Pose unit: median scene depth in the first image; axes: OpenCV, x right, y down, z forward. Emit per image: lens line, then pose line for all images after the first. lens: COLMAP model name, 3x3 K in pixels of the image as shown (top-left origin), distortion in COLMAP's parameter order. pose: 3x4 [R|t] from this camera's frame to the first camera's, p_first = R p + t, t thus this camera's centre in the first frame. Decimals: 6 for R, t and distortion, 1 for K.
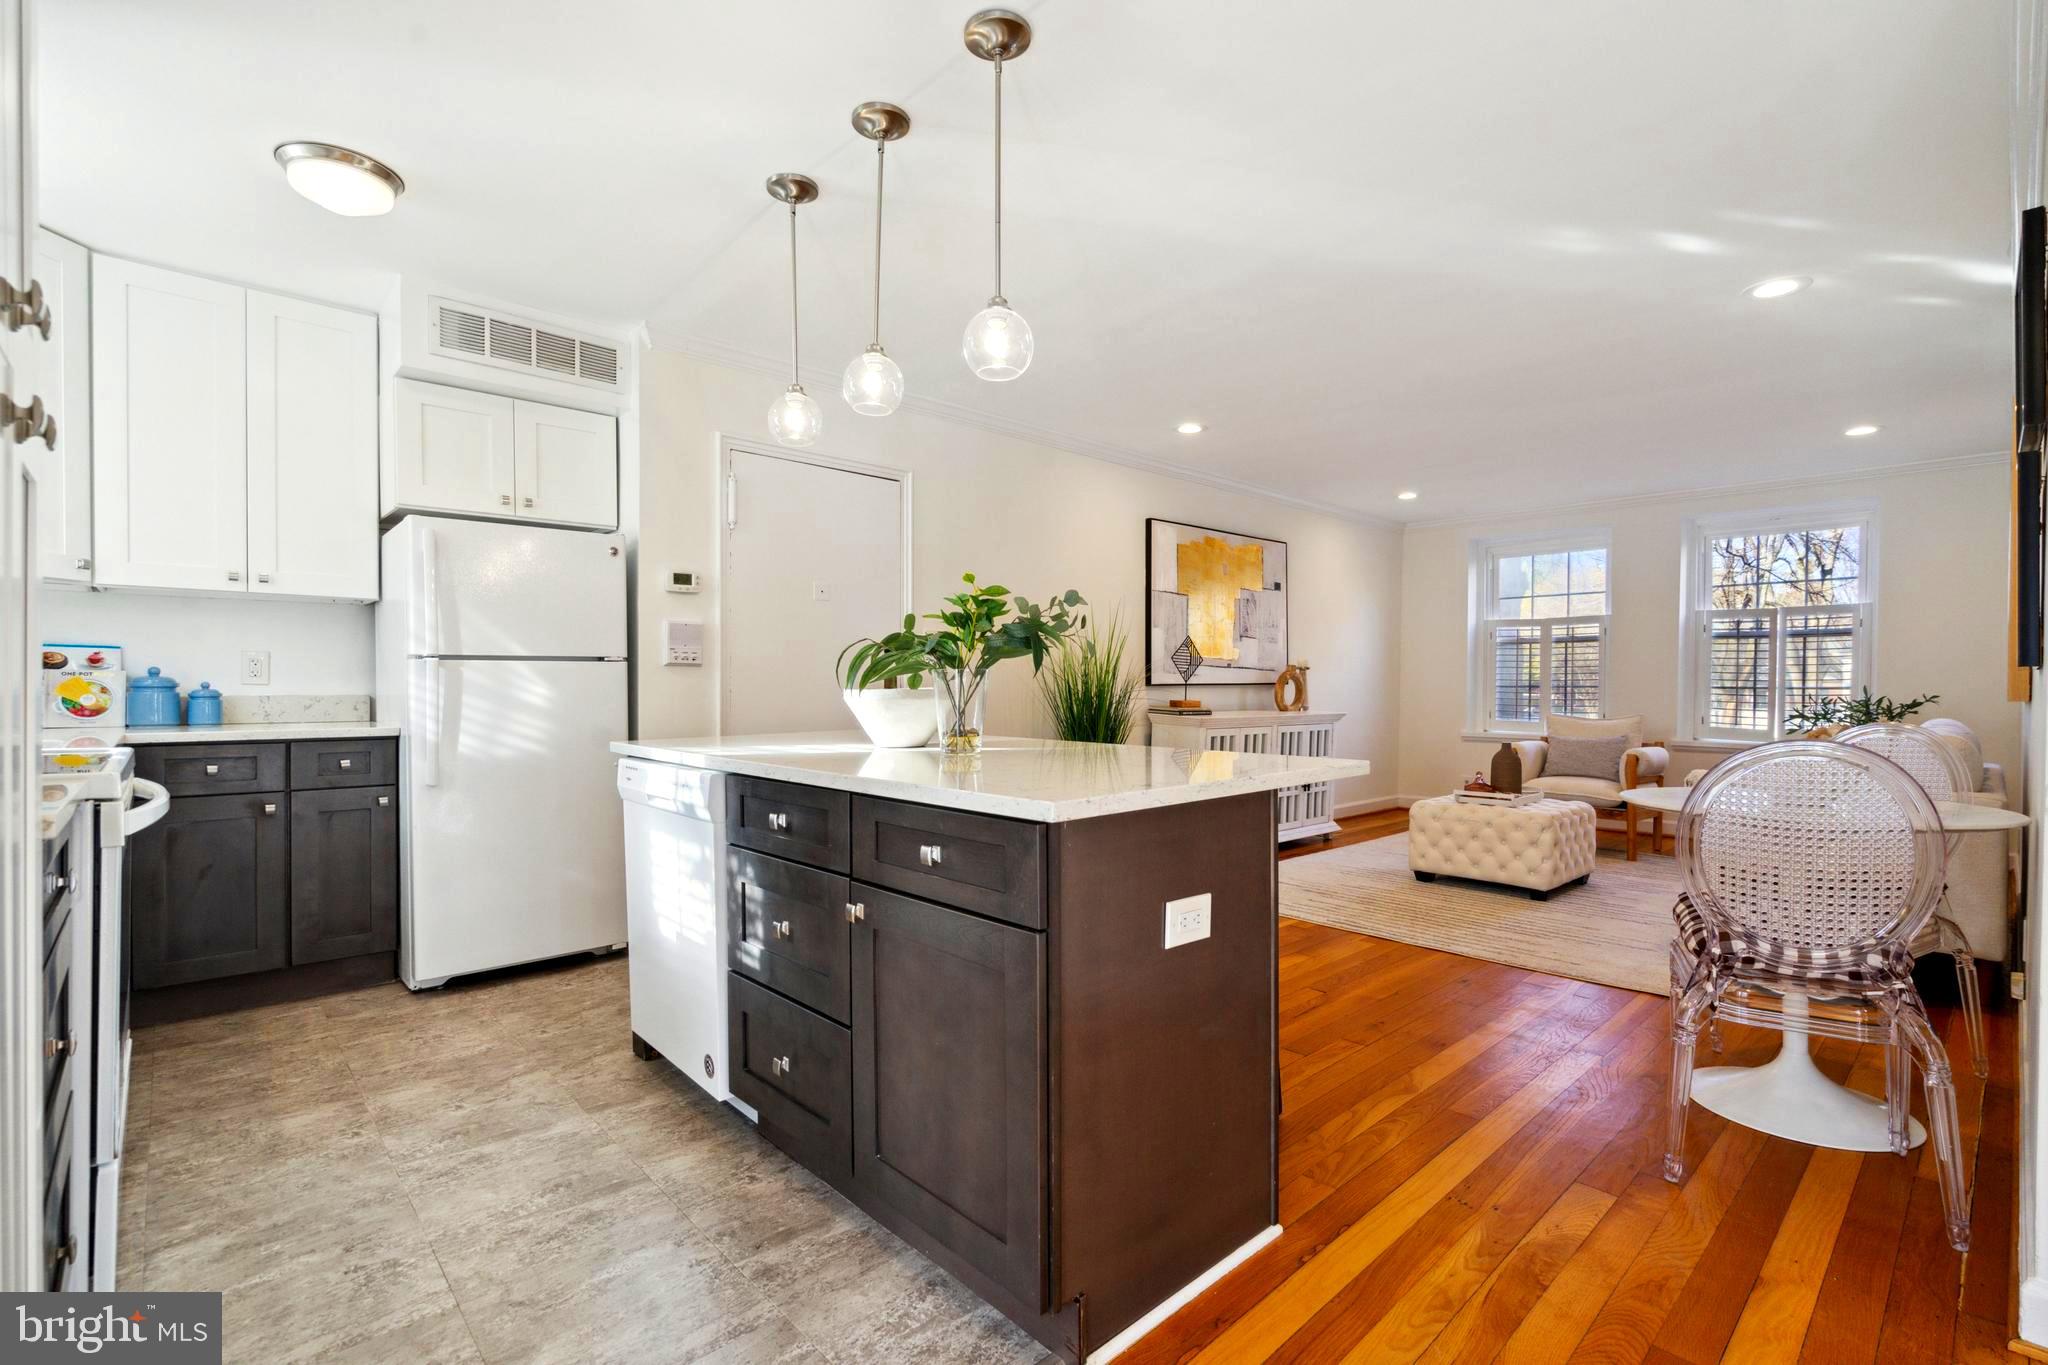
lens RADIAL K [[939.2, 0, 1025.6], [0, 939.2, 693.4], [0, 0, 1]] dist [-0.005092, 0.001949]
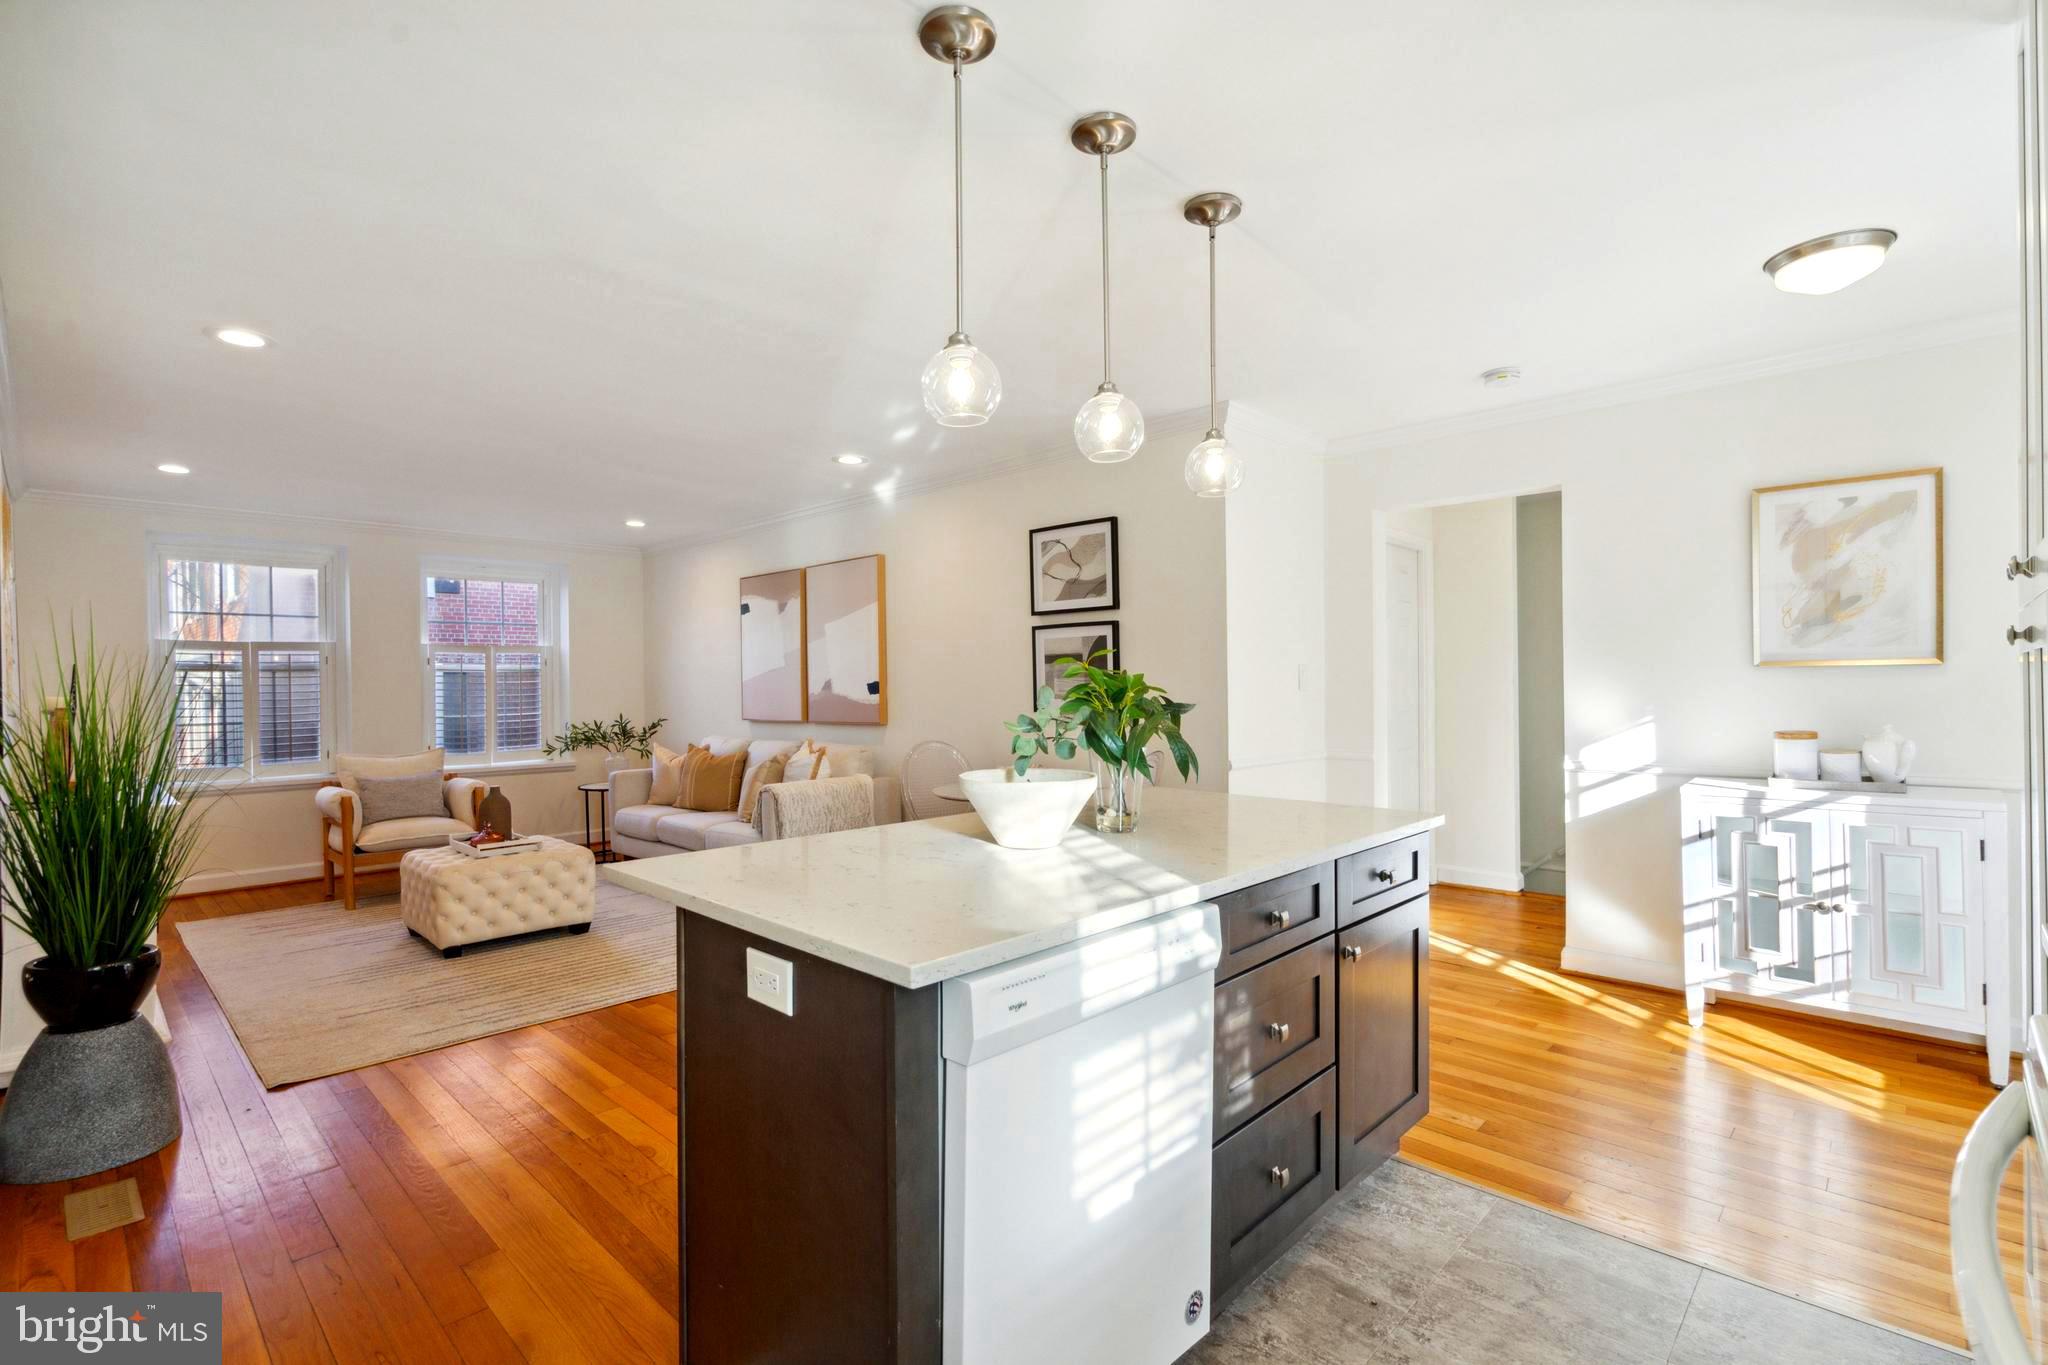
lens RADIAL K [[939.2, 0, 1034.2], [0, 939.2, 682.4], [0, 0, 1]] dist [-0.005092, 0.001949]
pose [[-0.058165, -0.004256, 0.998298, -0.423459], [0.025544, 0.999657, 0.005750, -0.041001], [-0.997980, 0.025835, -0.058036, 0.458741]]
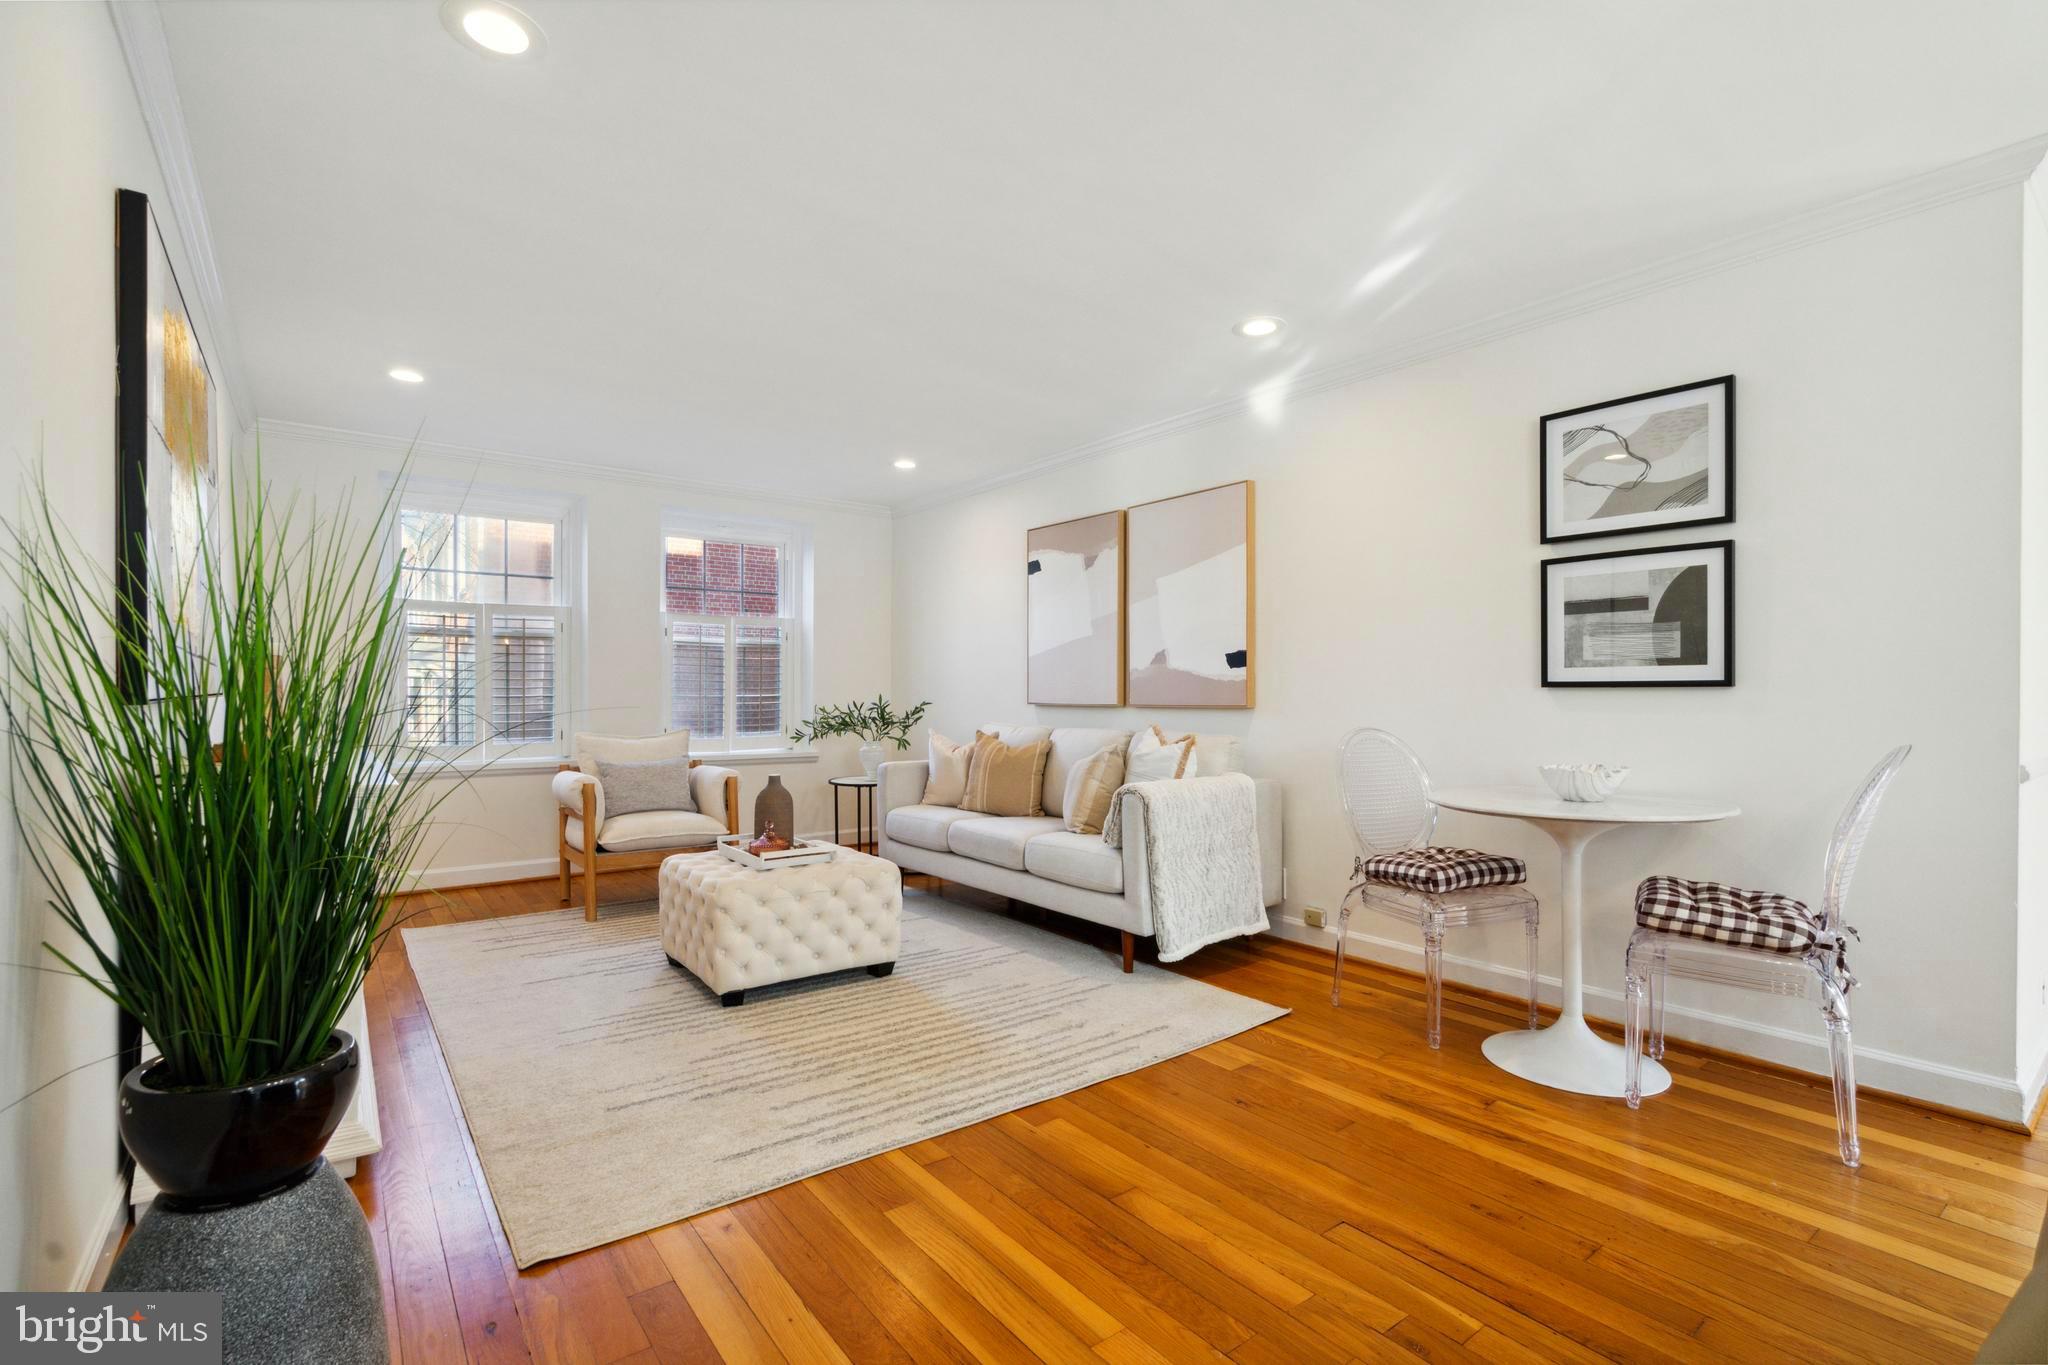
lens RADIAL K [[939.2, 0, 1035.8], [0, 939.2, 689.4], [0, 0, 1]] dist [-0.005092, 0.001949]
pose [[0.097819, -0.001864, 0.995203, -0.168024], [0.009156, 0.999958, 0.000973, -0.011779], [-0.995162, 0.009017, 0.097831, 0.660877]]
